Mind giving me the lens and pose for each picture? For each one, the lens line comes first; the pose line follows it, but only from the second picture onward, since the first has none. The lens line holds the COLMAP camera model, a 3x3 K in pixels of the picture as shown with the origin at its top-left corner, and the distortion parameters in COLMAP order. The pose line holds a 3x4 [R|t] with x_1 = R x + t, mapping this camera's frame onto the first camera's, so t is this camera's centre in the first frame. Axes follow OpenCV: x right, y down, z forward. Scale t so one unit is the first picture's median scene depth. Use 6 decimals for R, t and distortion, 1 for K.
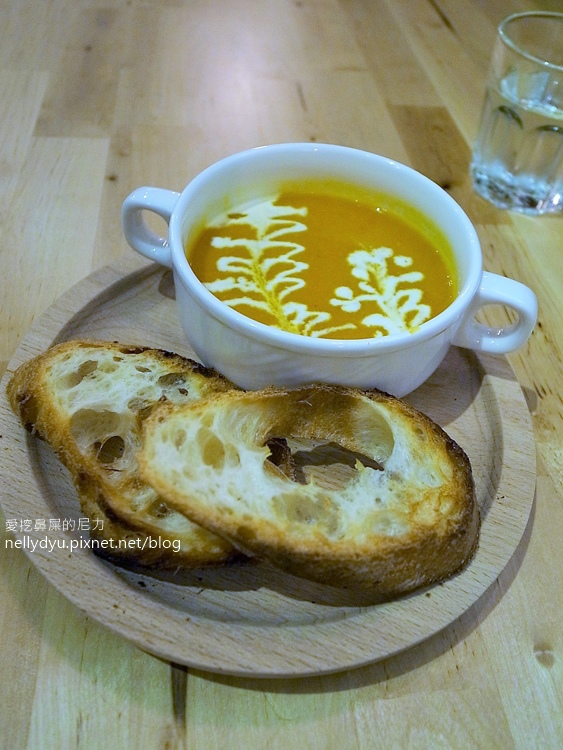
lens RADIAL K [[608.1, 0, 309.6], [0, 608.1, 351.8], [0, 0, 1]] dist [-0.062807, 0.055194]
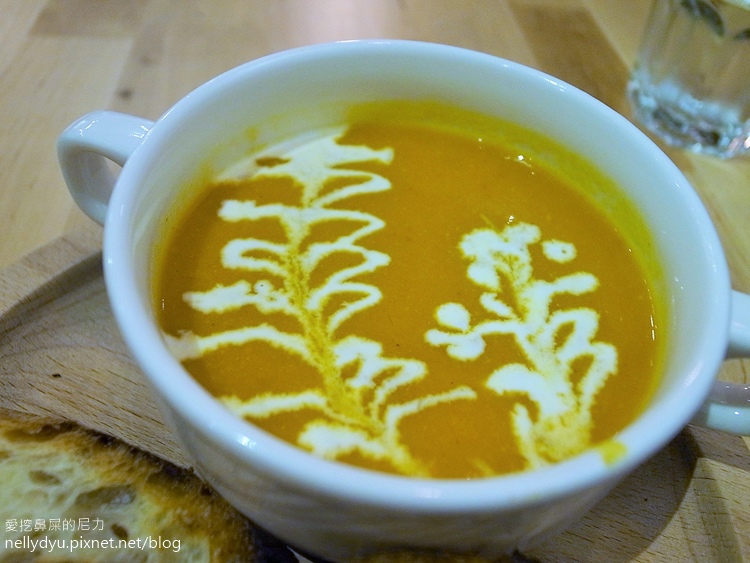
lens RADIAL K [[608.1, 0, 394.9], [0, 608.1, 262.3], [0, 0, 1]] dist [-0.062807, 0.055194]
pose [[0.999307, 0.026251, -0.026390, 0.018537], [-0.026619, 0.999552, -0.013709, -0.136217], [0.026018, 0.014402, 0.999558, 0.467084]]
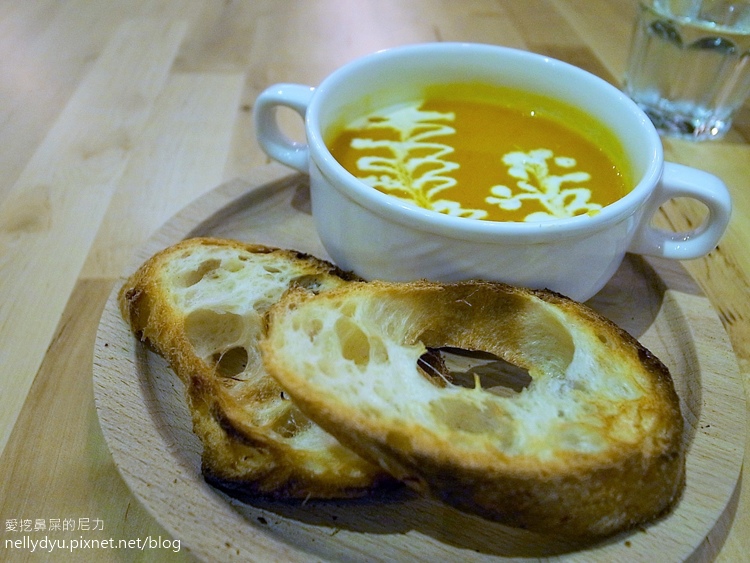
lens RADIAL K [[608.1, 0, 398.3], [0, 608.1, 254.2], [0, 0, 1]] dist [-0.062807, 0.055194]
pose [[0.997938, -0.004305, -0.064037, -0.035915], [-0.004338, 0.990941, -0.134231, 0.111134], [0.064035, 0.134232, 0.988879, 0.137190]]
